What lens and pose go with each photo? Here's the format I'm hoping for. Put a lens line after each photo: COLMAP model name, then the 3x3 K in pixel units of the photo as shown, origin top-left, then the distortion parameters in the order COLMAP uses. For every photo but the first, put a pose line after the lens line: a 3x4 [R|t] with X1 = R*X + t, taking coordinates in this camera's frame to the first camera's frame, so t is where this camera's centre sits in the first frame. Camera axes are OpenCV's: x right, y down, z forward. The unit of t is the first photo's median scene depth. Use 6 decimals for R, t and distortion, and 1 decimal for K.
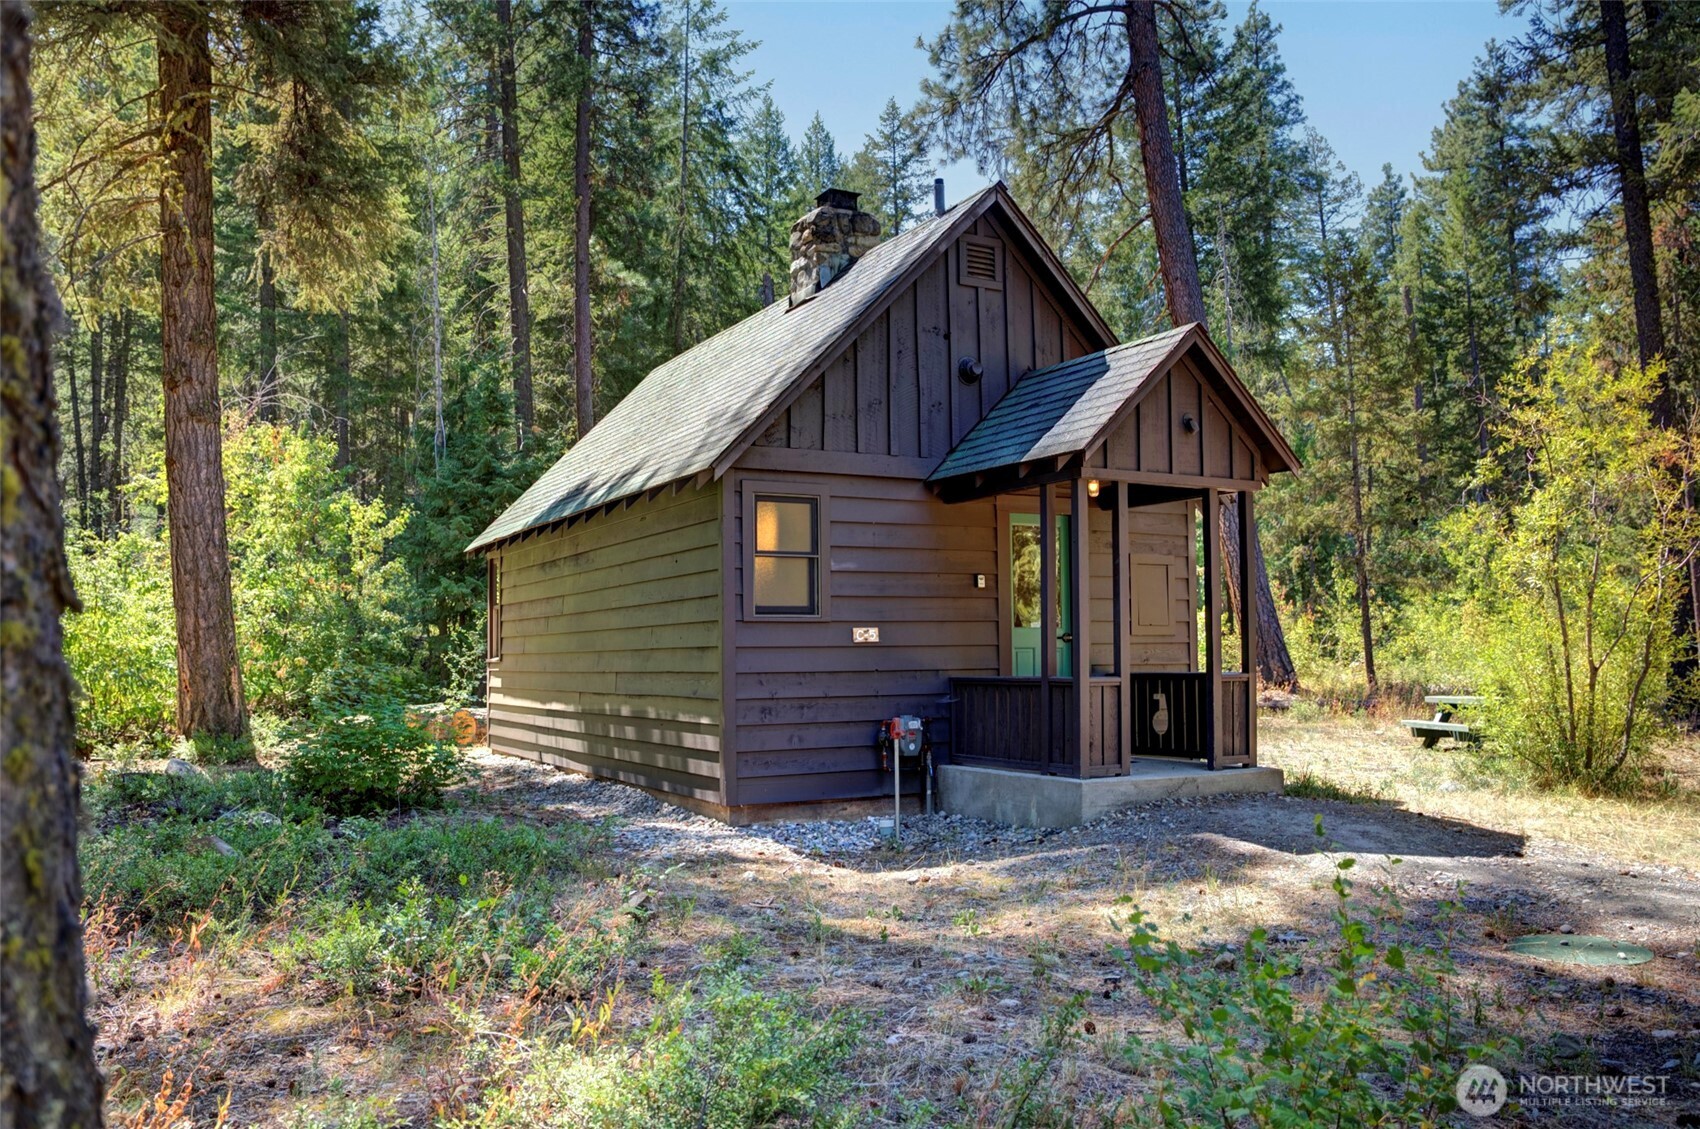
lens RADIAL K [[1460.9, 0, 846.5], [0, 1460.9, 562.0], [0, 0, 1]] dist [-0.170382, 0.169572]
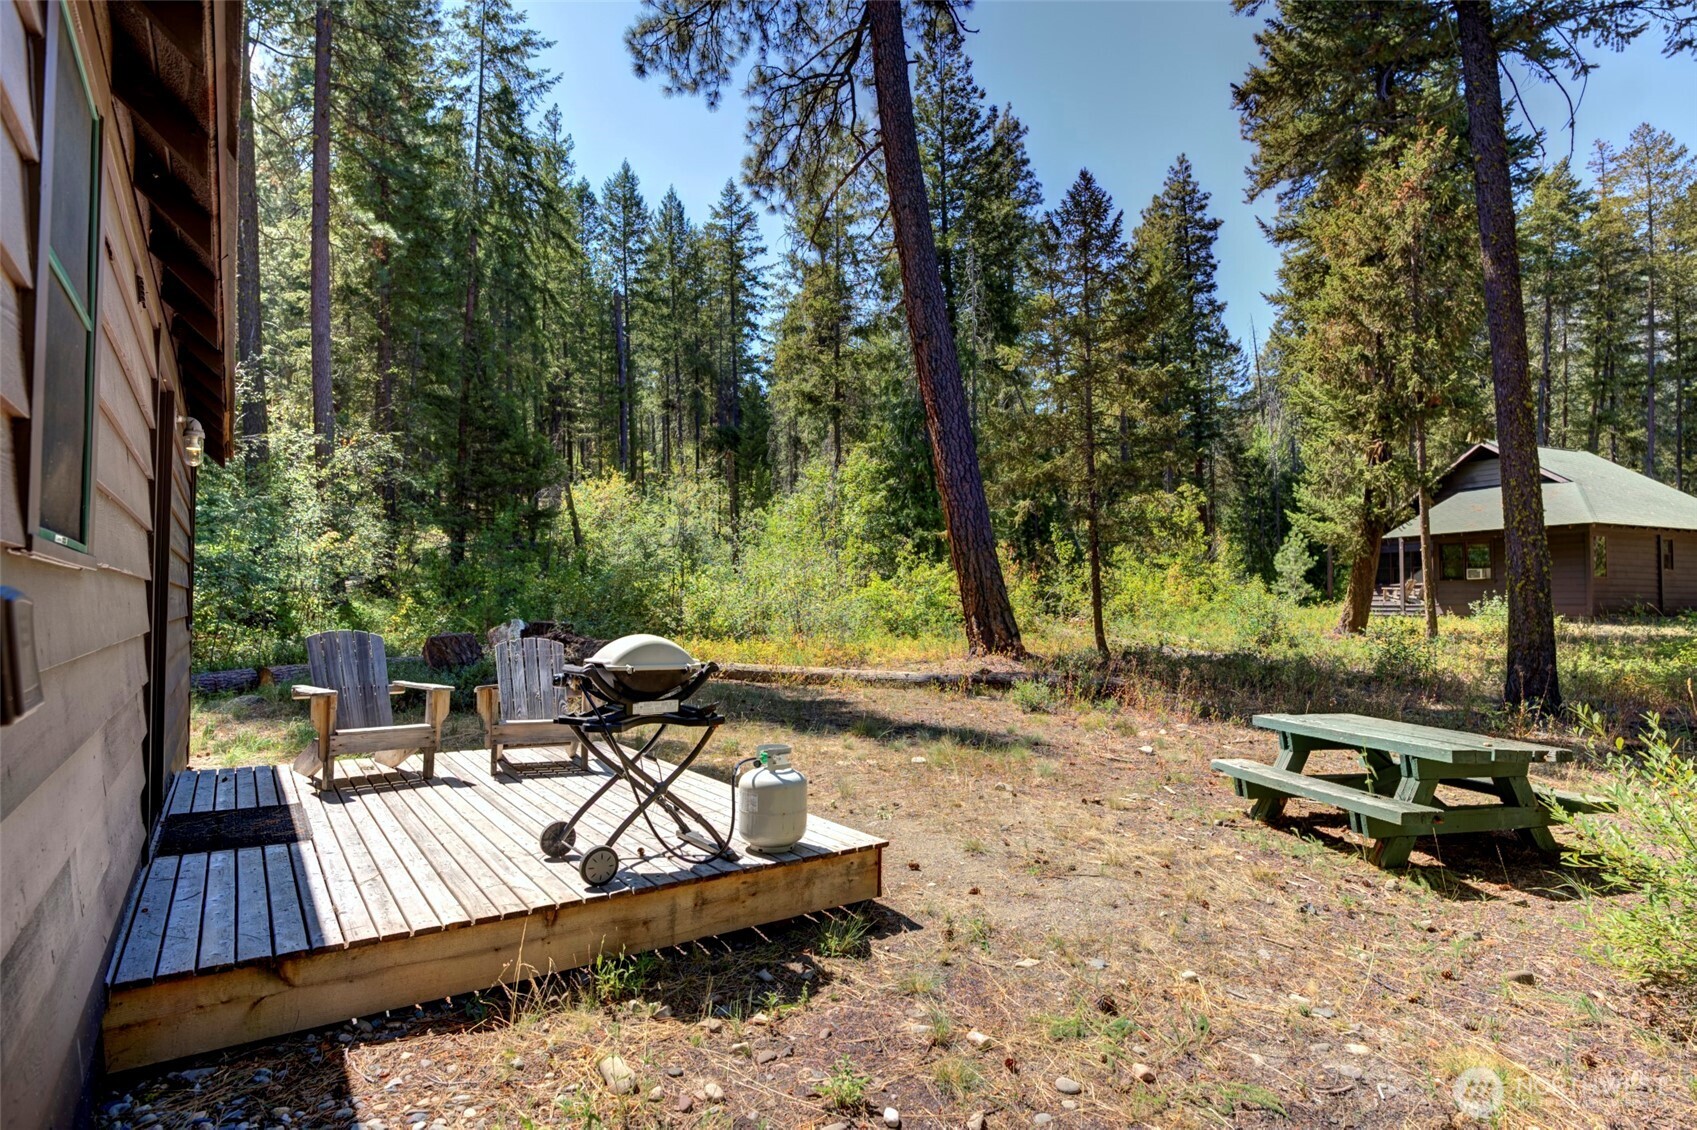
lens RADIAL K [[951.1, 0, 807.7], [0, 951.1, 572.1], [0, 0, 1]] dist [-0.000520, -0.000415]
pose [[0.996707, 0.013893, 0.079887, 0.103548], [-0.016626, 0.999296, 0.033645, 0.015745], [-0.079364, -0.034863, 0.996236, 0.328613]]
